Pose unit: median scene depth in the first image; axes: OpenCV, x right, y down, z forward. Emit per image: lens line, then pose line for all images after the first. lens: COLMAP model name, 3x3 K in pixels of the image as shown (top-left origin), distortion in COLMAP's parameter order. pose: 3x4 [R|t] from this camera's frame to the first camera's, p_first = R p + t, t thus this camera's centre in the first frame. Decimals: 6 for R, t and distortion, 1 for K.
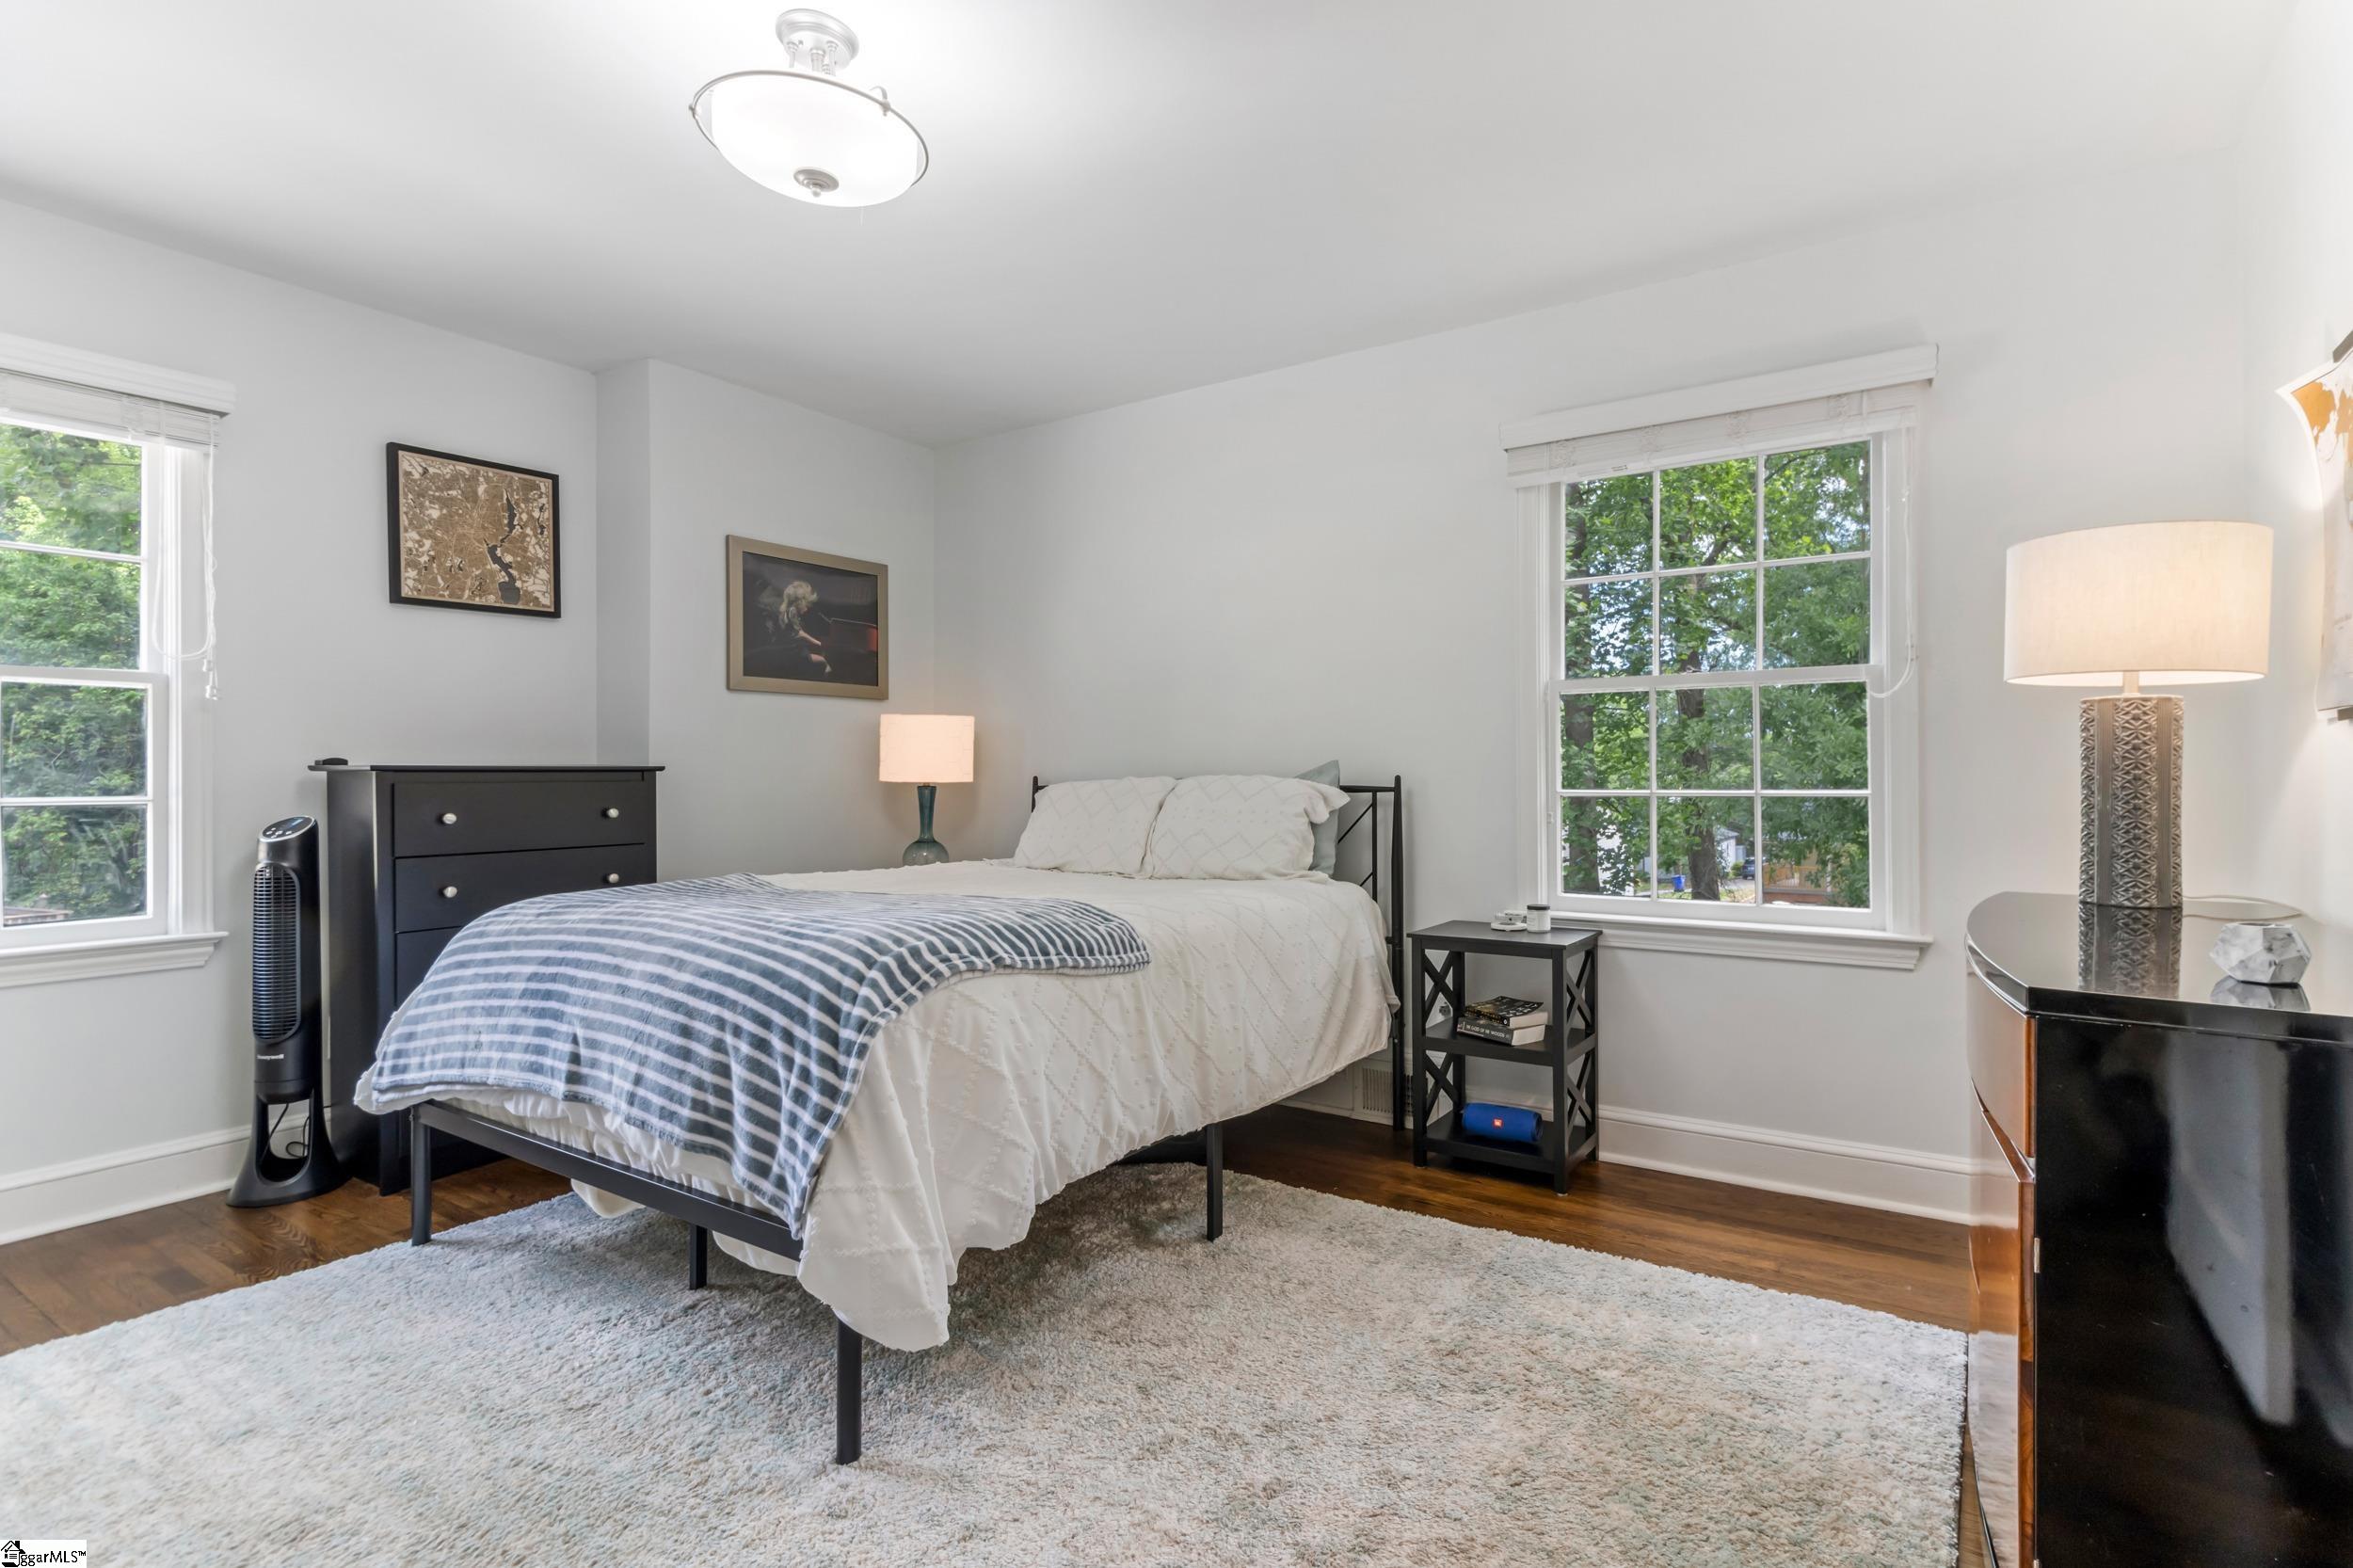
lens RADIAL K [[1137.5, 0, 1174.3], [0, 1137.5, 786.7], [0, 0, 1]] dist [-0.003523, -0.000295]
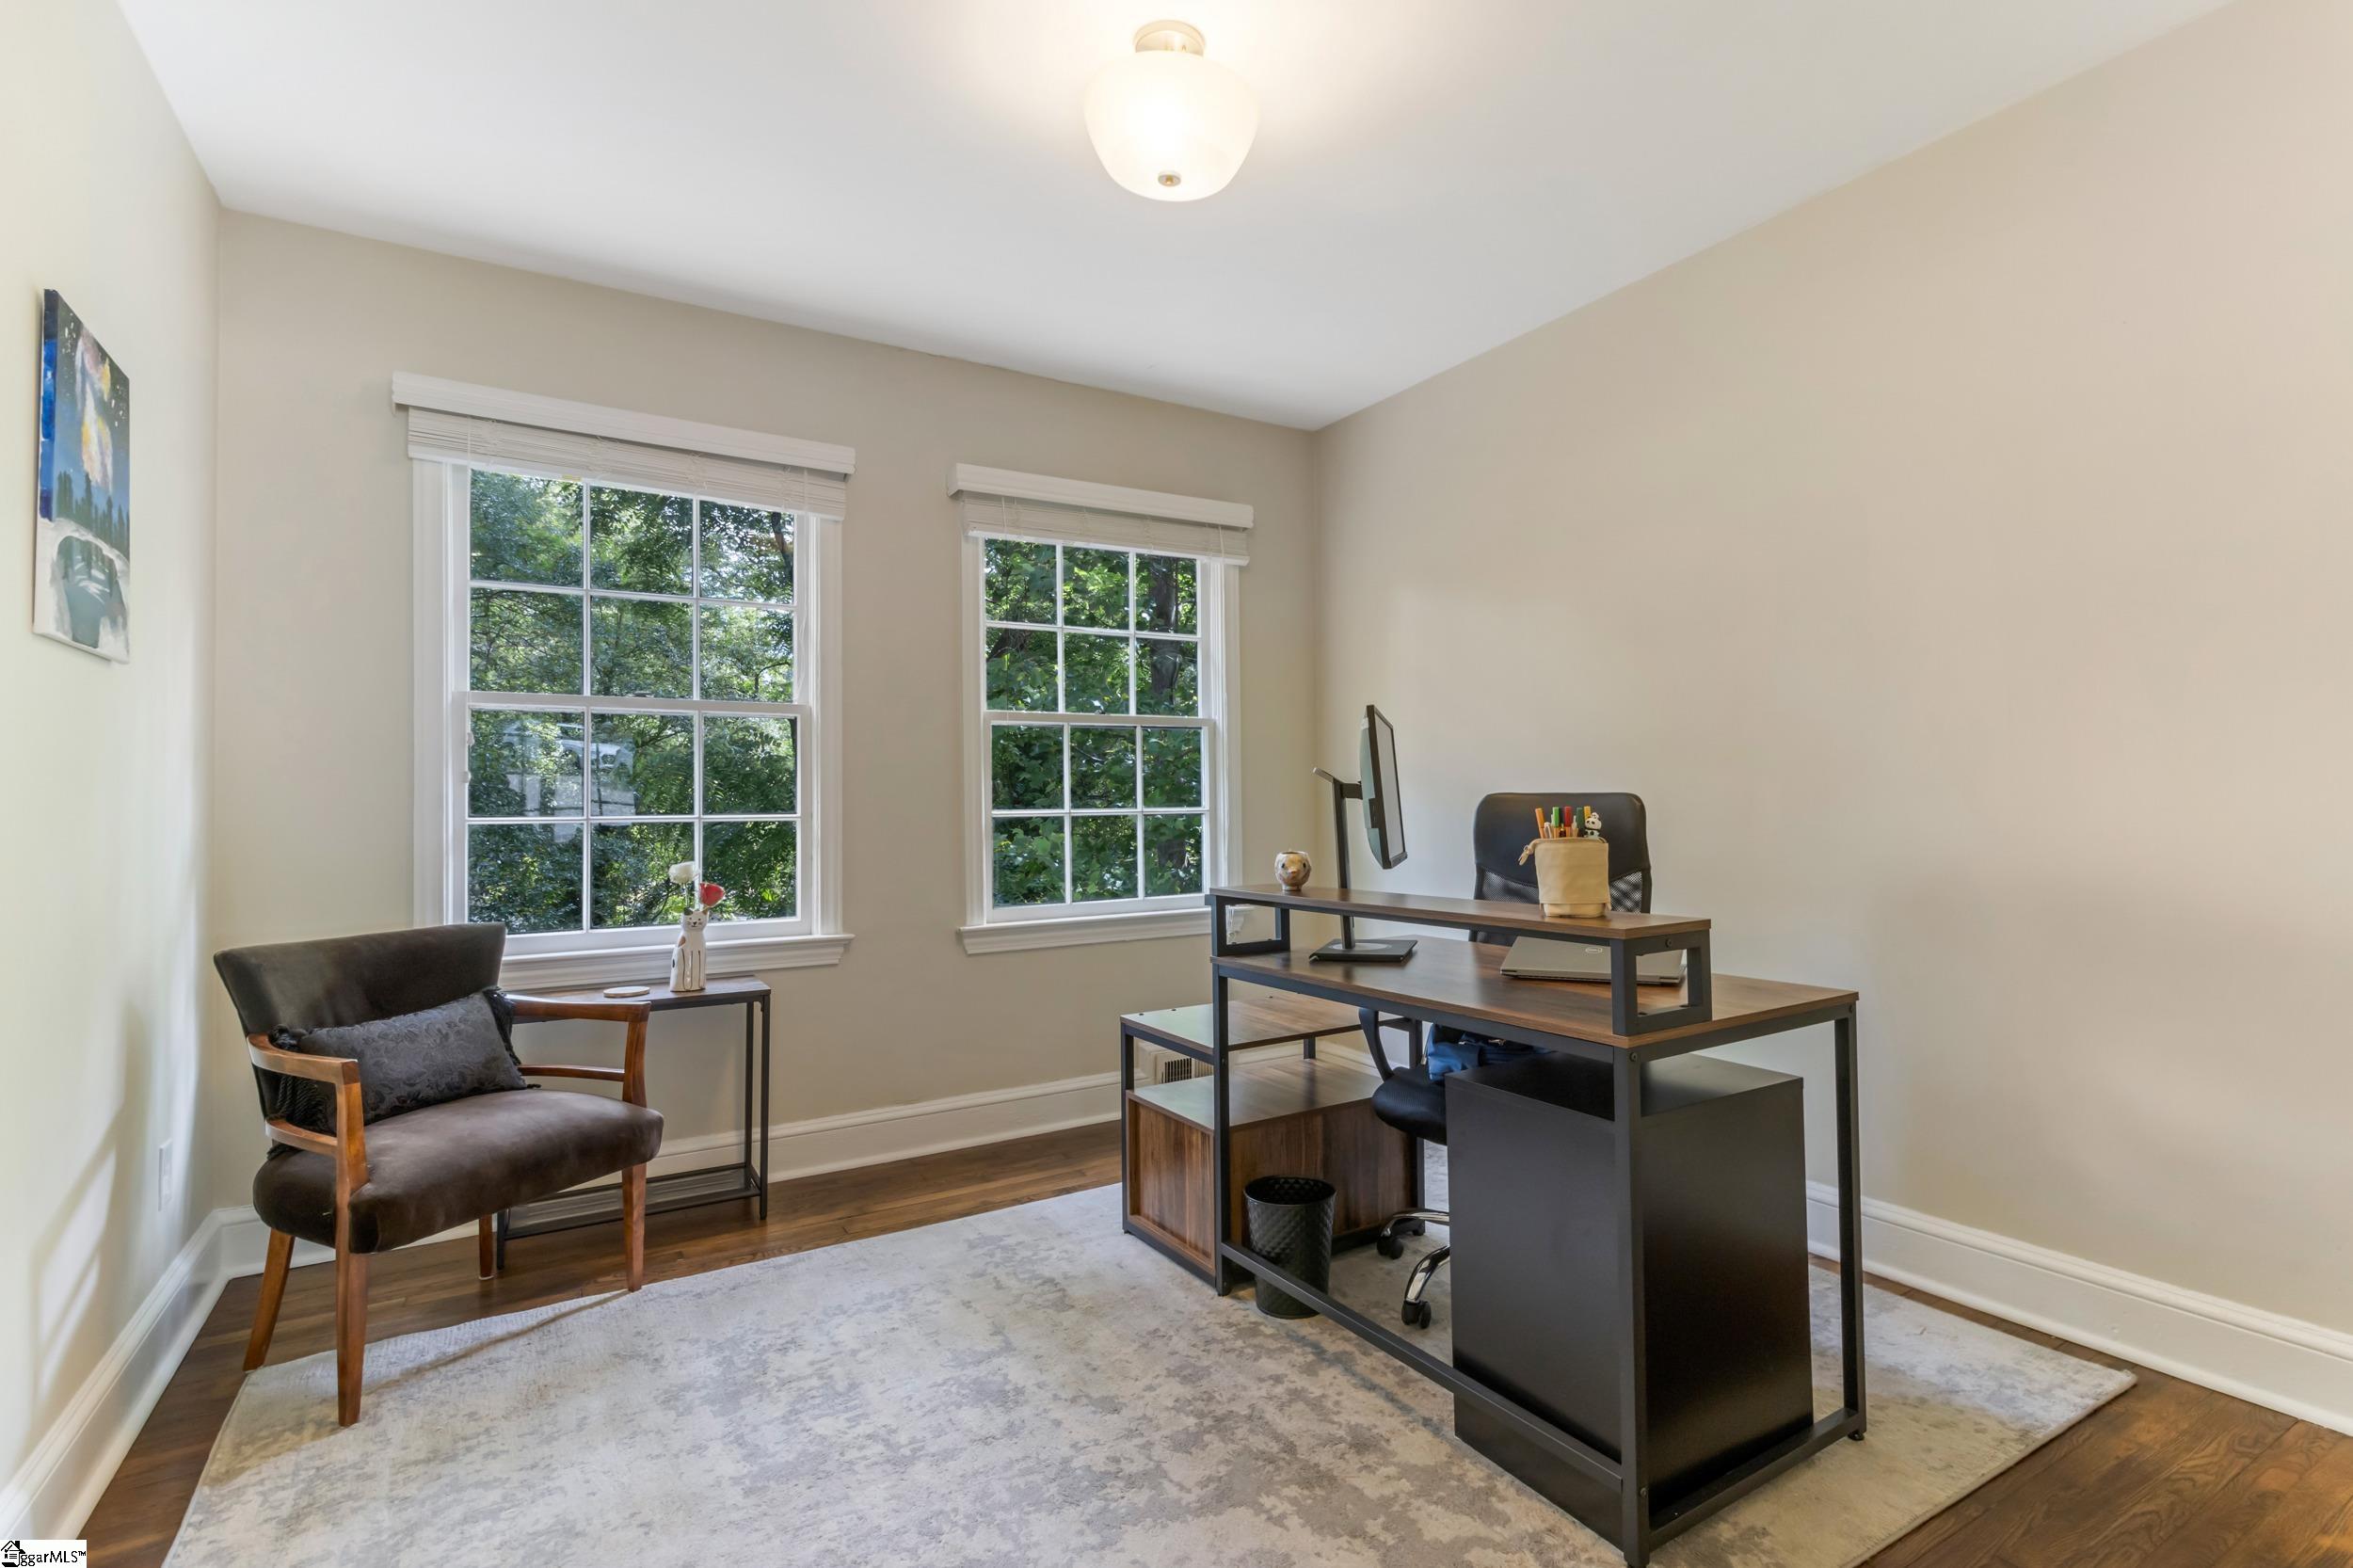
lens RADIAL K [[1137.5, 0, 1185.8], [0, 1137.5, 773.1], [0, 0, 1]] dist [-0.003523, -0.000295]
pose [[0.423077, 0.024244, 0.905769, -0.270878], [0.008511, 0.999492, -0.030728, 0.000864], [-0.906054, 0.020709, 0.422656, 0.163058]]
